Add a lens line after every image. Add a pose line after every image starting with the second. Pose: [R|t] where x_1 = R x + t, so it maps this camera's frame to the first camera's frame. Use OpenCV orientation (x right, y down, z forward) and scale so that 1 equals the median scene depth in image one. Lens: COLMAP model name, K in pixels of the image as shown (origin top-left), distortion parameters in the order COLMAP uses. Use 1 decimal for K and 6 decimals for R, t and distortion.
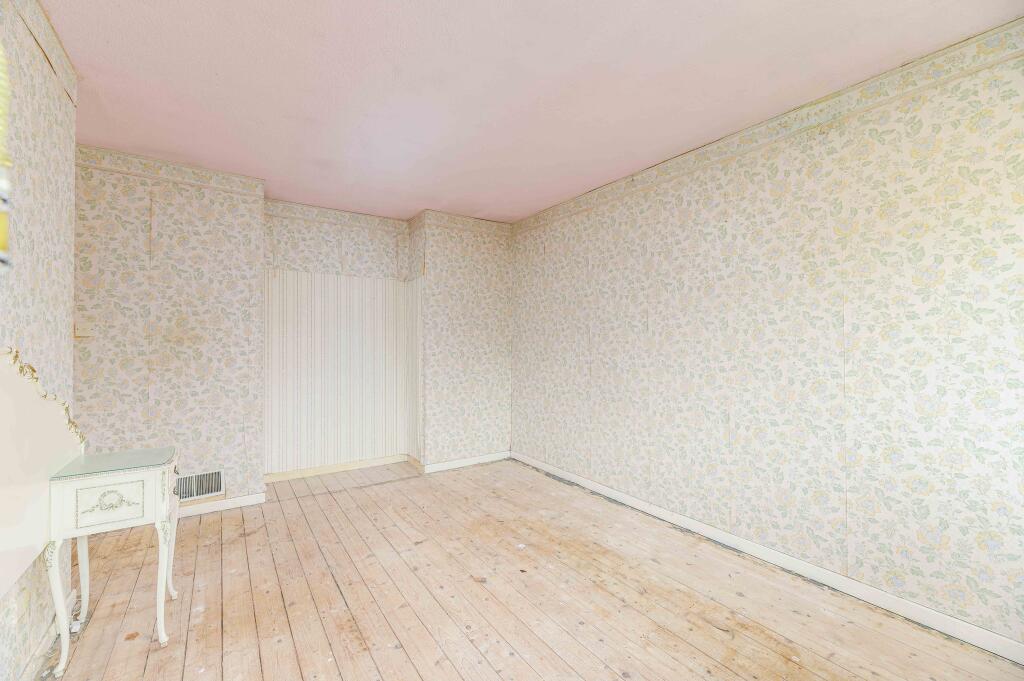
lens RADIAL K [[419.4, 0, 501.5], [0, 419.4, 339.2], [0, 0, 1]] dist [0.000731, 0.000070]
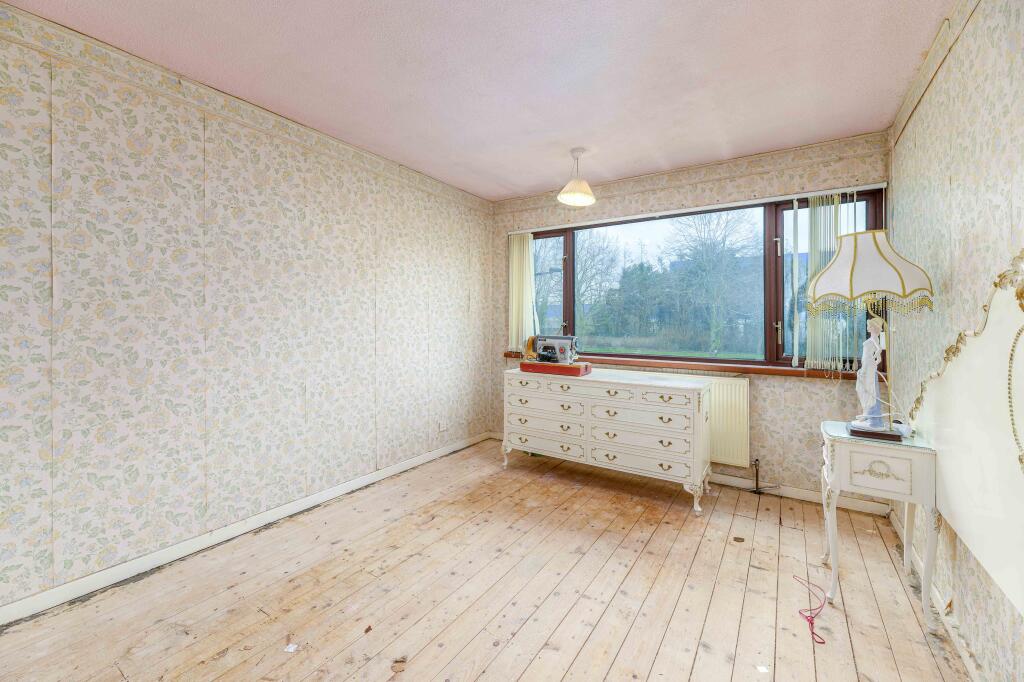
lens RADIAL K [[395.9, 0, 508.4], [0, 395.9, 321.3], [0, 0, 1]] dist [0.001328, 0.000211]
pose [[-0.361083, -0.000064, 0.932534, -0.537051], [-0.005485, 0.999983, -0.002055, 0.010814], [-0.932518, -0.005857, -0.361077, 0.805759]]
